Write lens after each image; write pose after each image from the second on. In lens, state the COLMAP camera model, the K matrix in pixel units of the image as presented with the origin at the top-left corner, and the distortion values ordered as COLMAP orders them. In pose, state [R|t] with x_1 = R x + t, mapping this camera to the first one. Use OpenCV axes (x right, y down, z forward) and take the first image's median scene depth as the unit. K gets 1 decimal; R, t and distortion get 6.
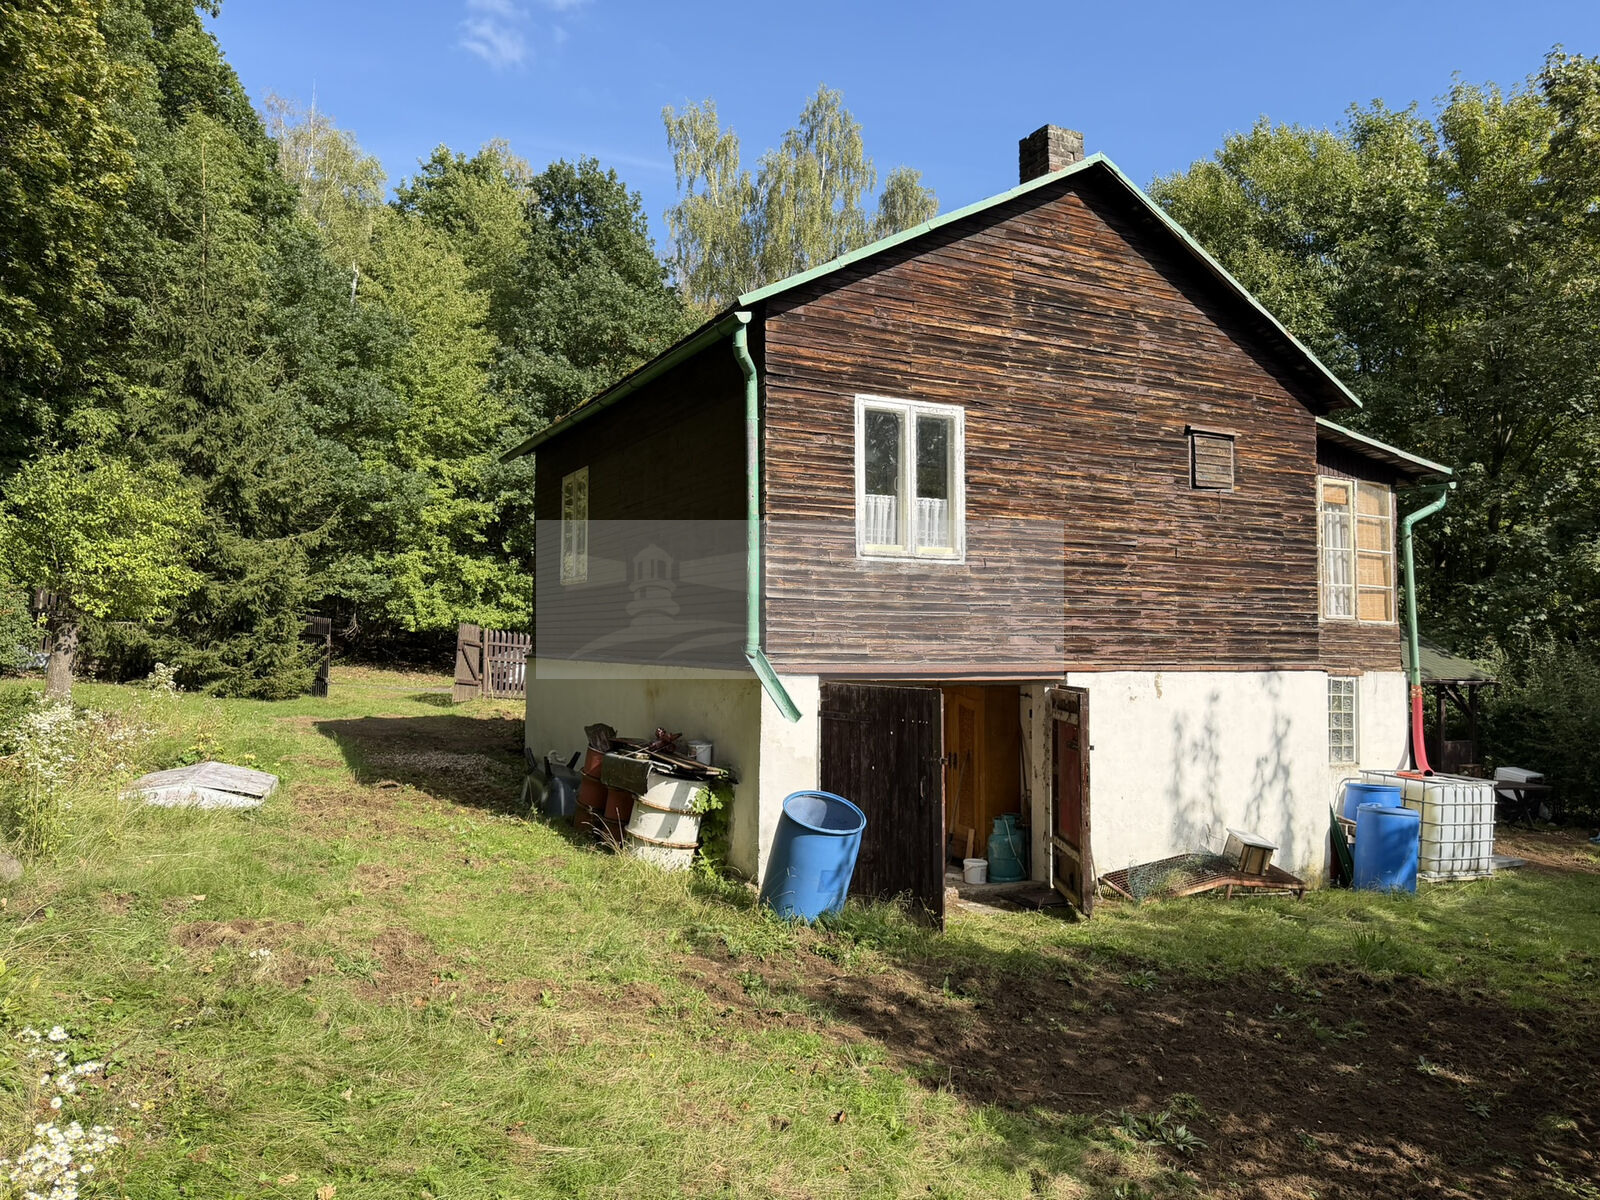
lens RADIAL K [[1127.9, 0, 804.5], [0, 1127.9, 620.4], [0, 0, 1]] dist [0.077266, -0.096004]
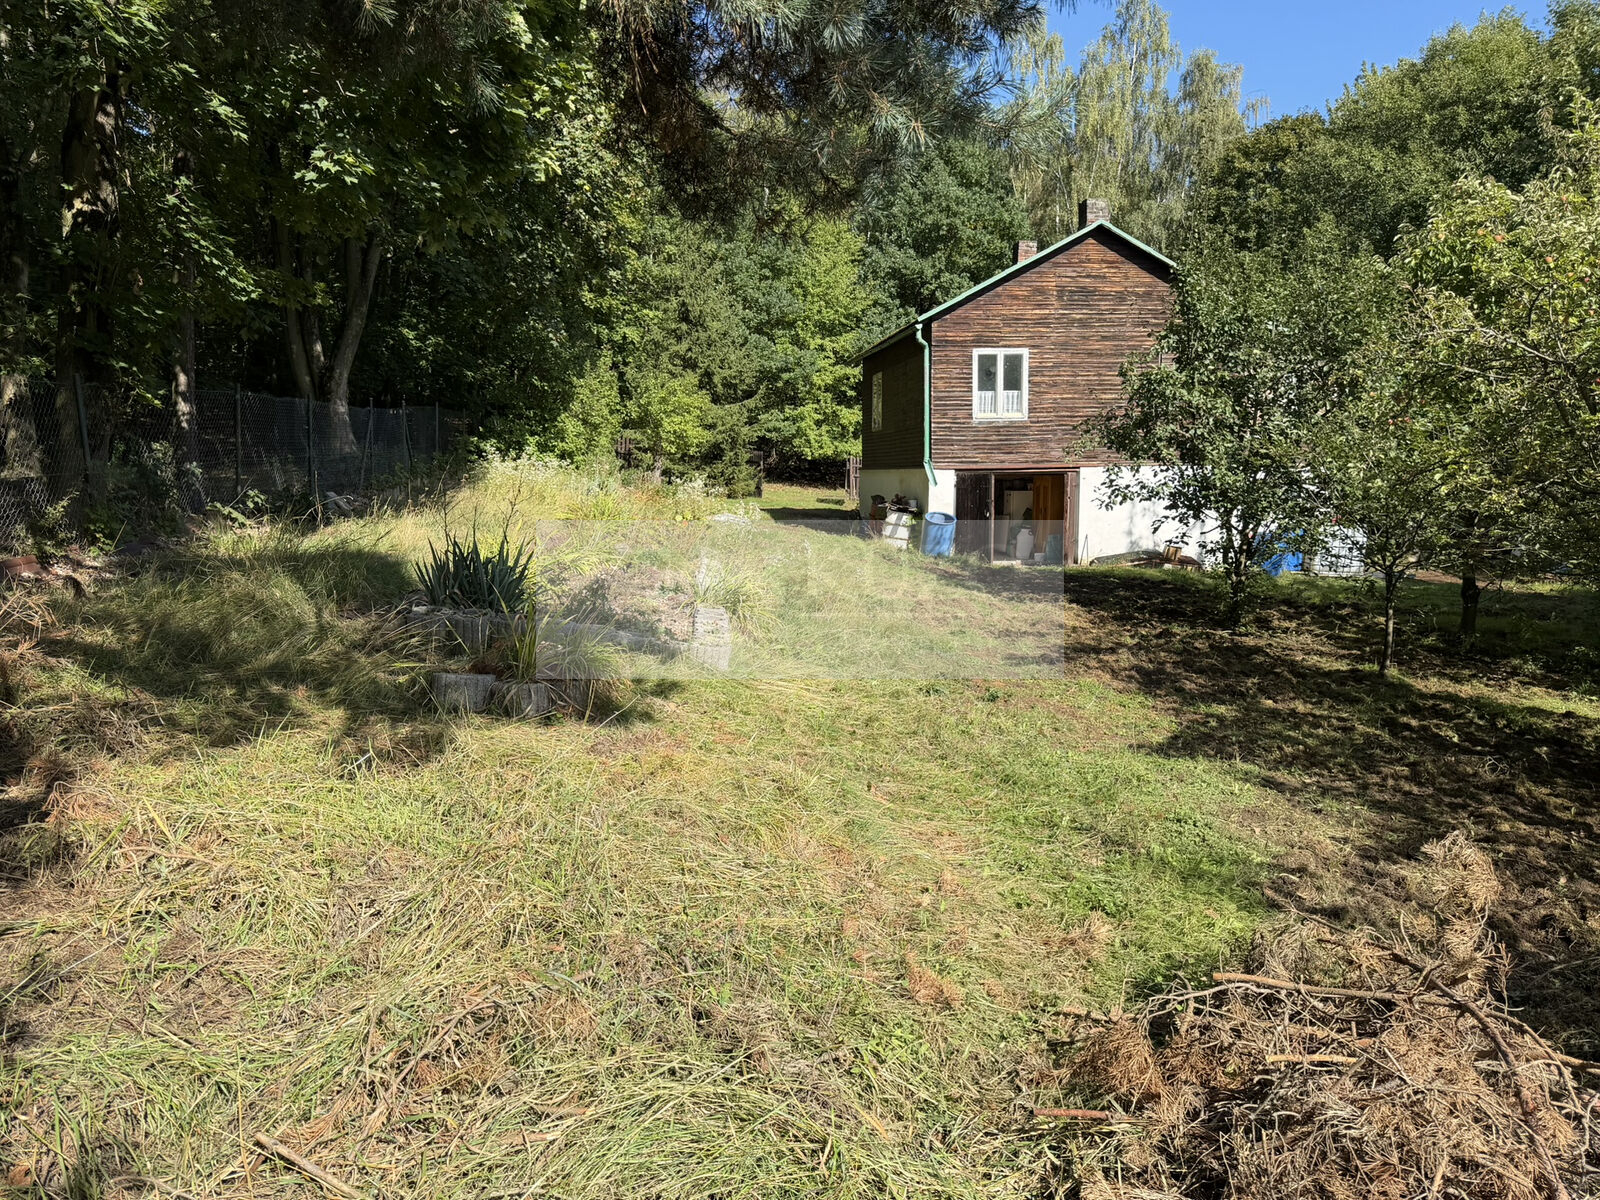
lens RADIAL K [[1127.9, 0, 793.6], [0, 1127.9, 606.7], [0, 0, 1]] dist [0.077266, -0.096004]
pose [[0.937931, 0.025150, -0.345909, 0.219579], [0.023012, 0.990657, 0.134423, 0.002349], [0.346058, -0.134040, 0.928589, -0.584608]]
